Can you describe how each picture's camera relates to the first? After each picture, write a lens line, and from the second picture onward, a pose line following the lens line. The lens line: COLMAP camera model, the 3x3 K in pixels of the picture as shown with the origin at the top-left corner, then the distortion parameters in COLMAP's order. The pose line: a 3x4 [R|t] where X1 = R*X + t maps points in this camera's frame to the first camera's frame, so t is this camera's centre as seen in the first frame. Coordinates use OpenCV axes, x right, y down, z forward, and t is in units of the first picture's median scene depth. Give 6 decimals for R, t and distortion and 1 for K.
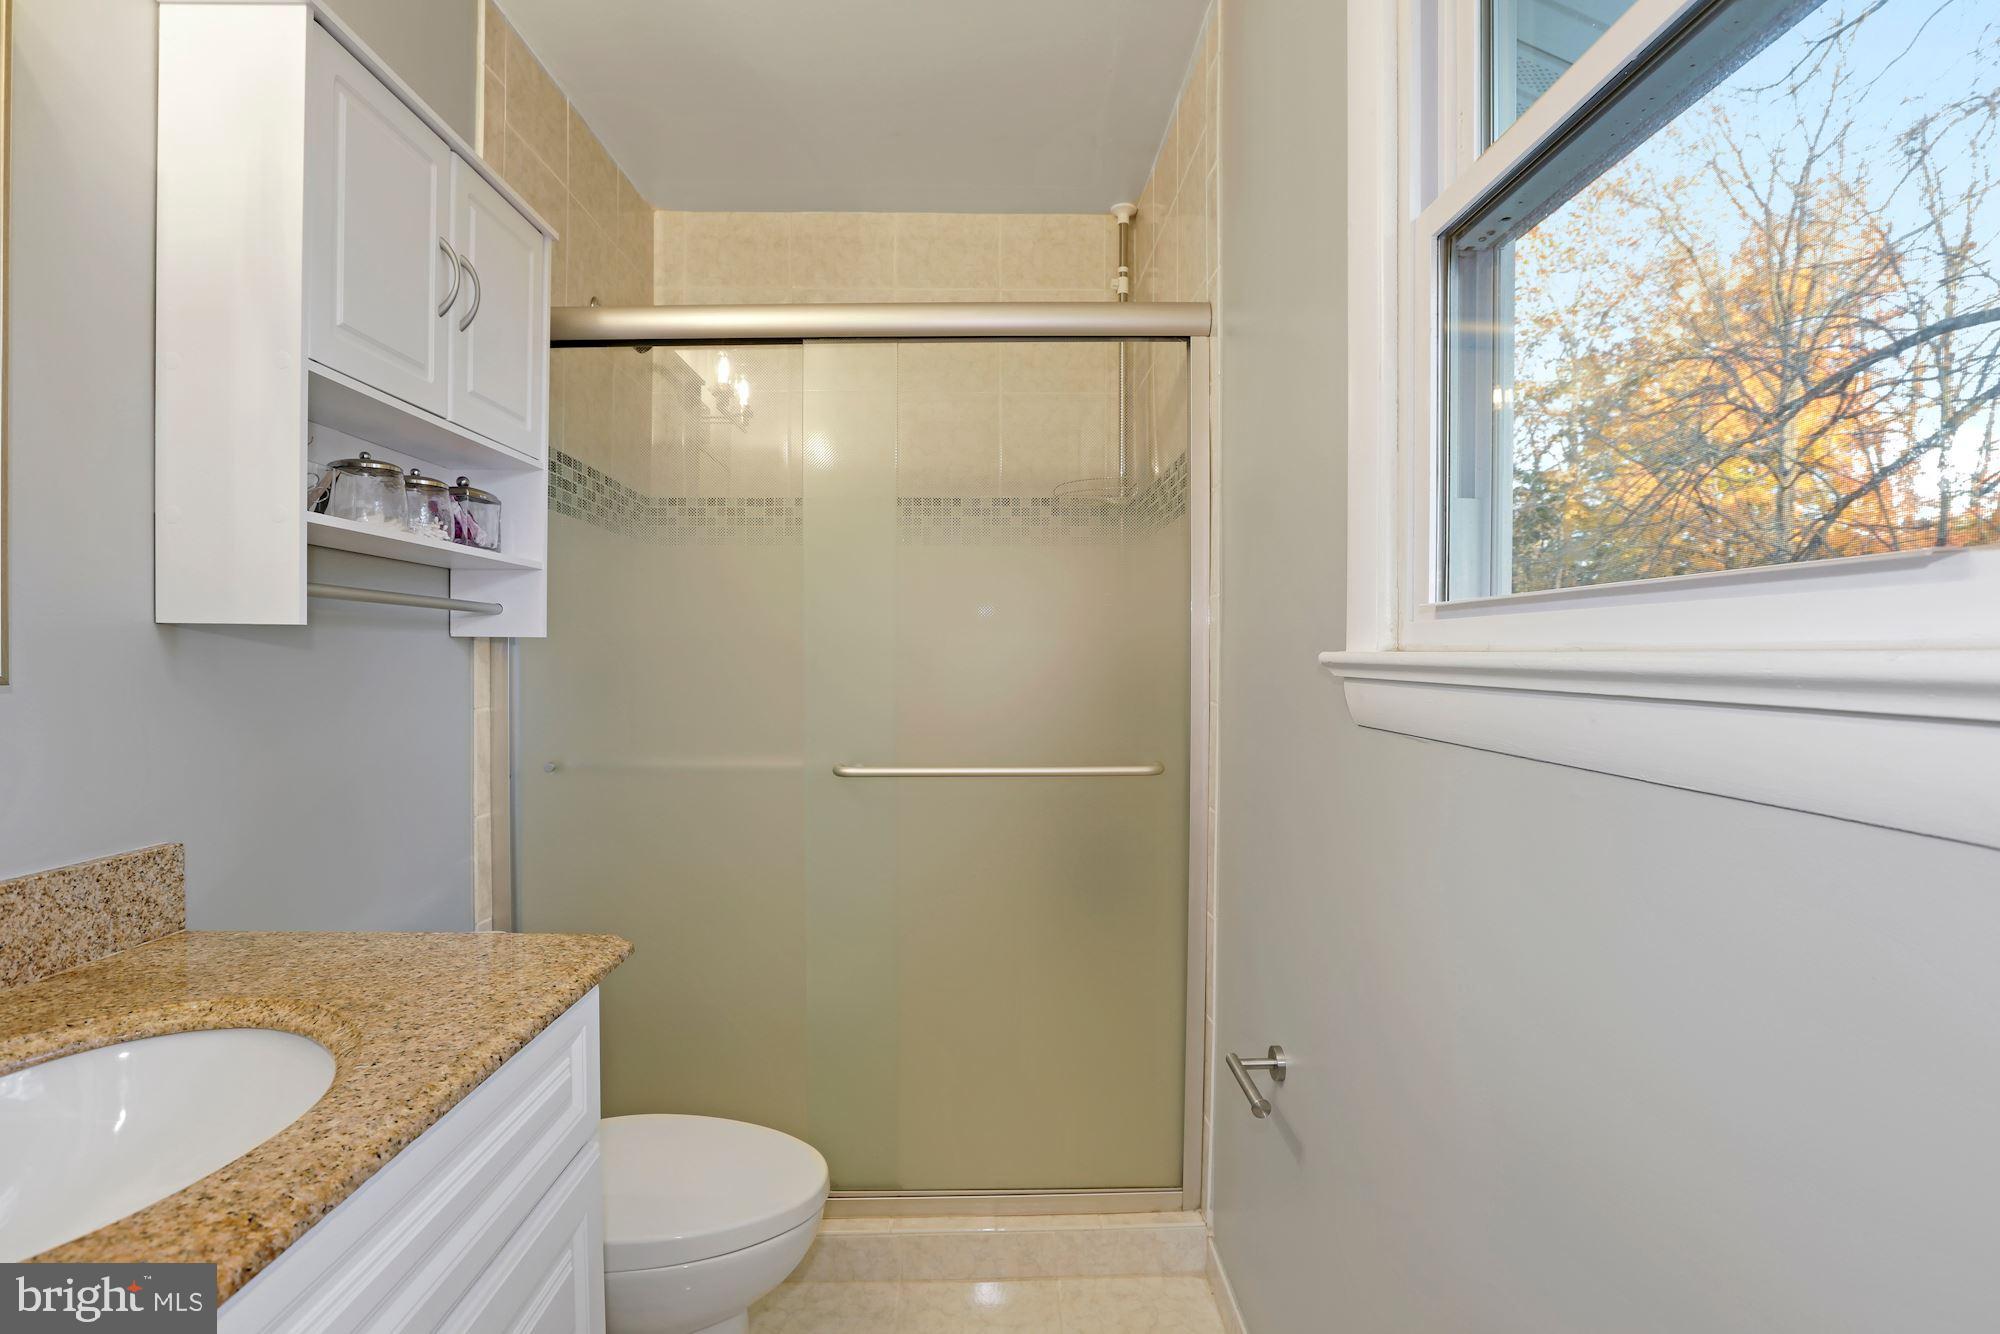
lens RADIAL K [[951.3, 0, 1004.2], [0, 951.3, 693.8], [0, 0, 1]] dist [-0.049434, 0.016888]
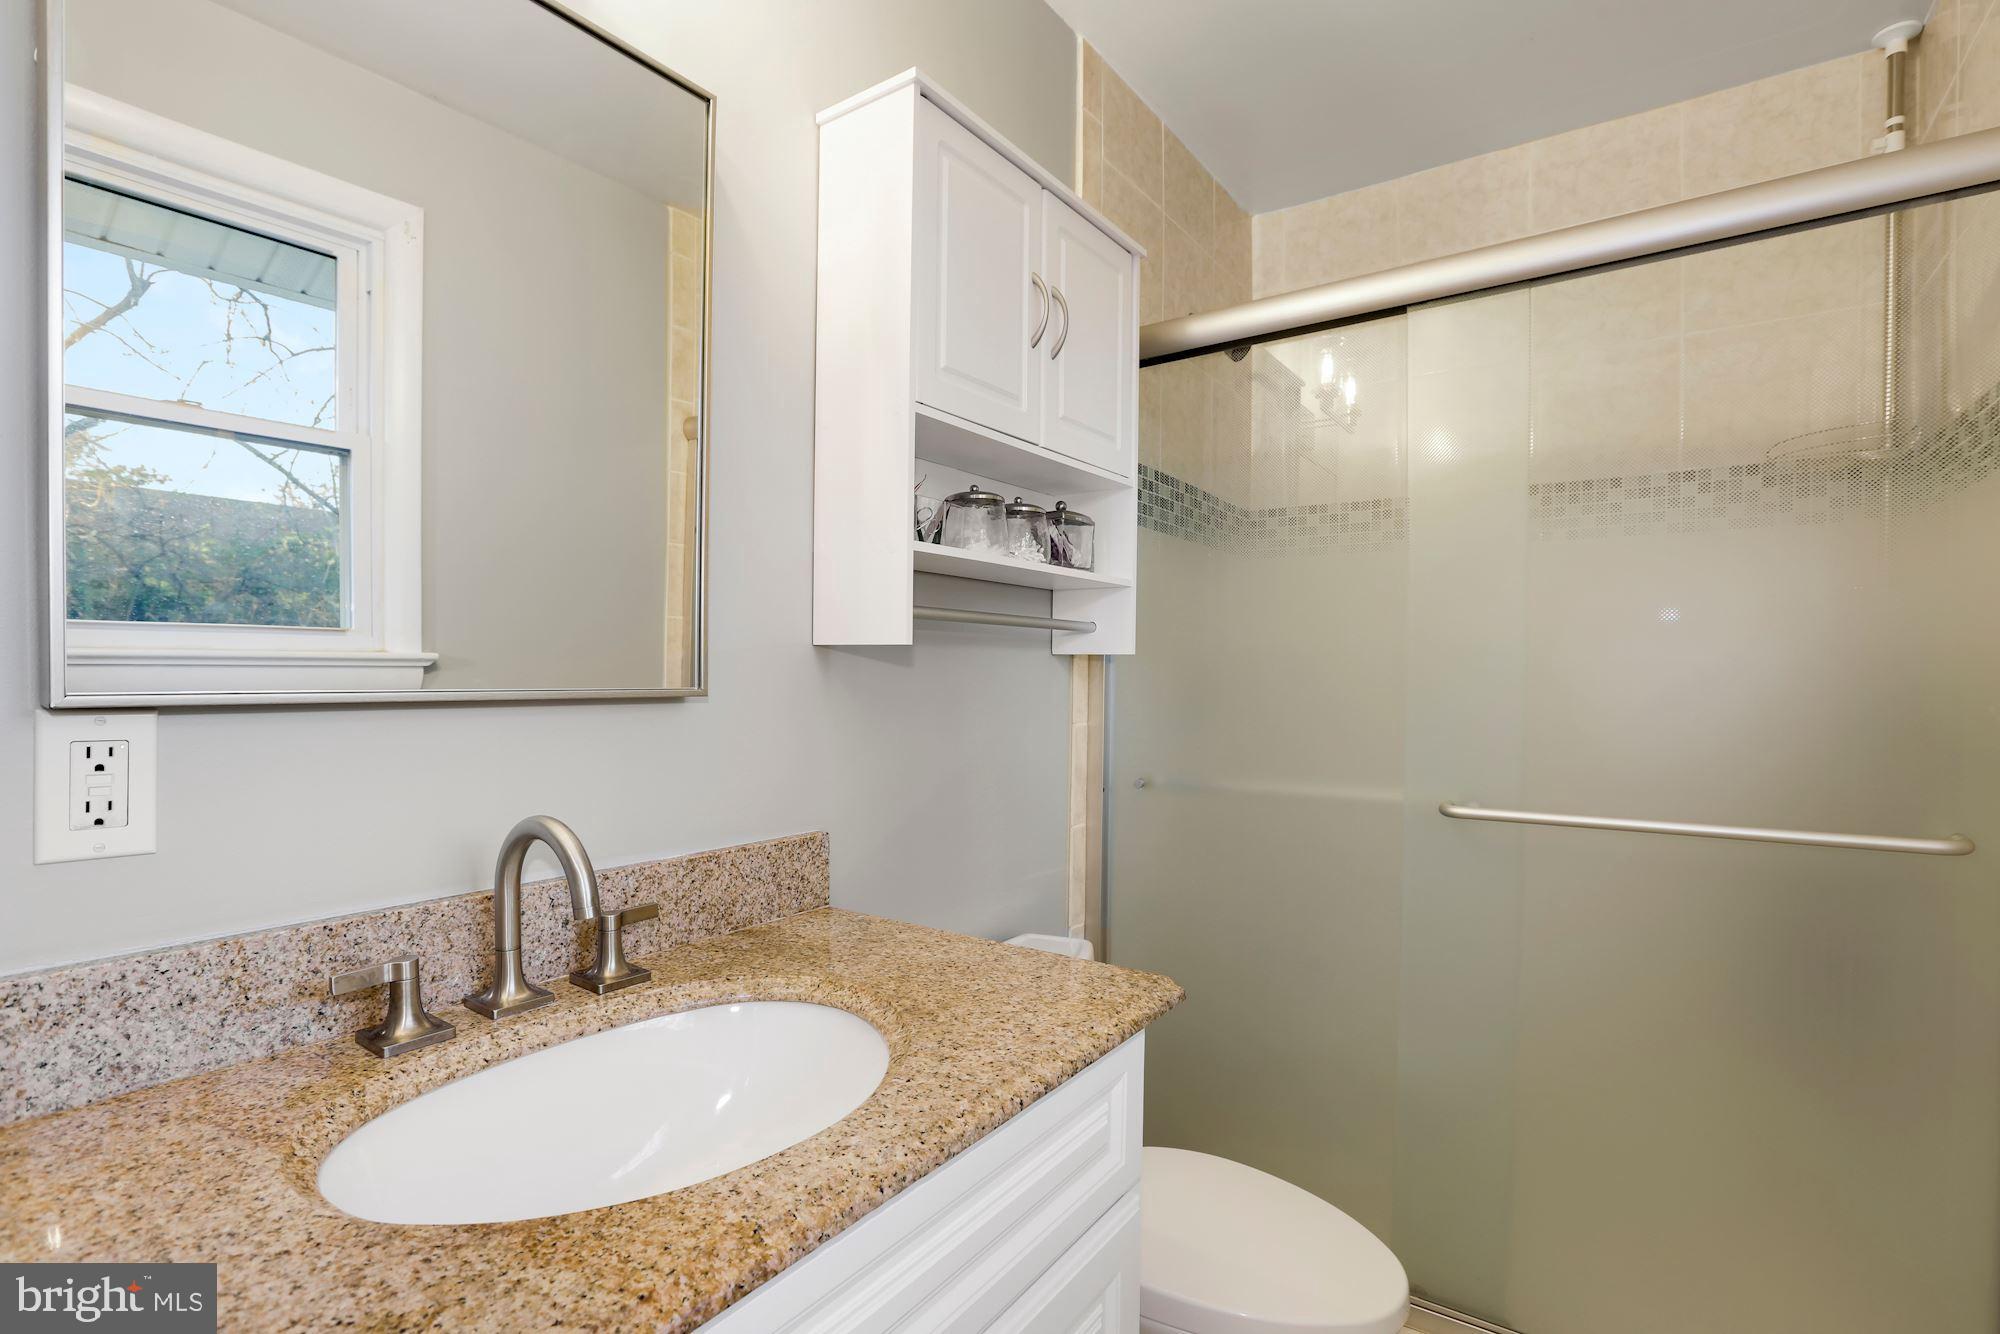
lens RADIAL K [[951.3, 0, 1004.2], [0, 951.3, 693.8], [0, 0, 1]] dist [-0.049434, 0.016888]
pose [[0.807508, 0.013574, -0.589700, -0.000526], [-0.023984, 0.999664, -0.009832, -0.005490], [0.589369, 0.022083, 0.807562, 0.119856]]
